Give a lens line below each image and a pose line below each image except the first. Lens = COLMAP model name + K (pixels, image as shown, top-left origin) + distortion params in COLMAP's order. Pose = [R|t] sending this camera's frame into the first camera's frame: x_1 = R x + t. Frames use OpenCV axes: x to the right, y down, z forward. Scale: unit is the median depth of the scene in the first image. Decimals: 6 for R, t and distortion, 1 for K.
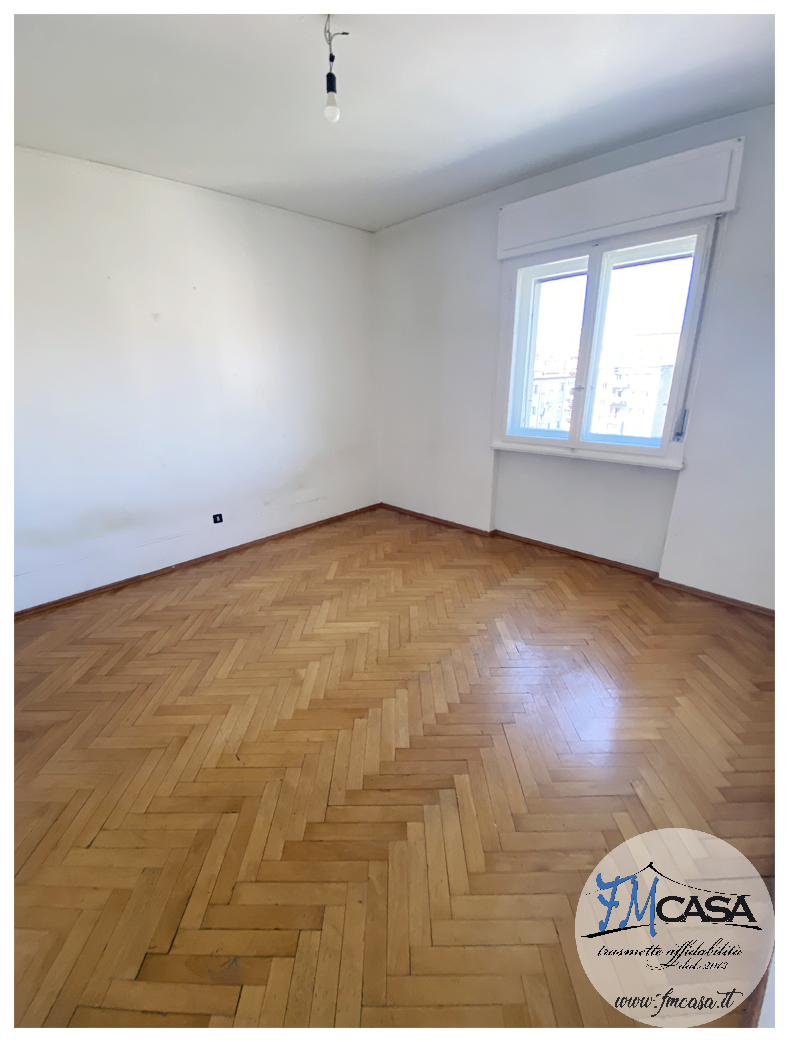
lens RADIAL K [[431.3, 0, 394.5], [0, 431.3, 521.0], [0, 0, 1]] dist [-0.002255, -0.000500]
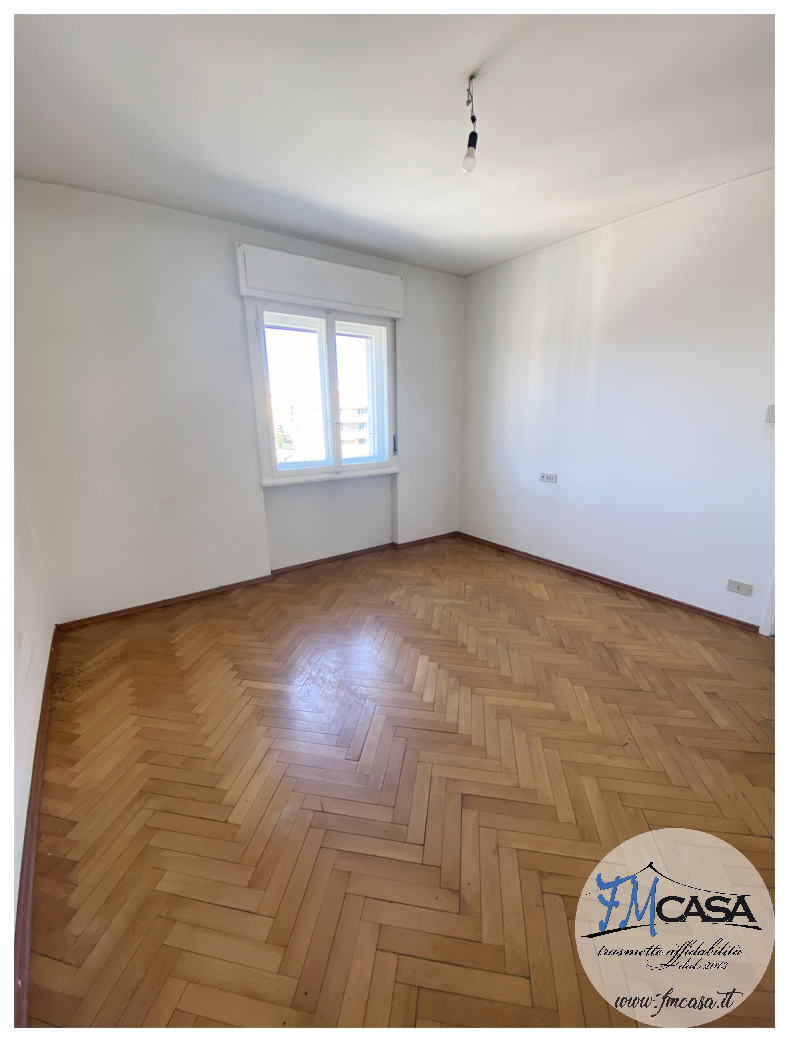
lens RADIAL K [[406.1, 0, 394.5], [0, 406.1, 529.2], [0, 0, 1]] dist [0.000405, -0.000154]
pose [[0.171499, -0.263028, 0.949423, -0.718843], [0.328571, 0.923796, 0.196576, -0.198730], [-0.928778, 0.278241, 0.244854, 0.626444]]
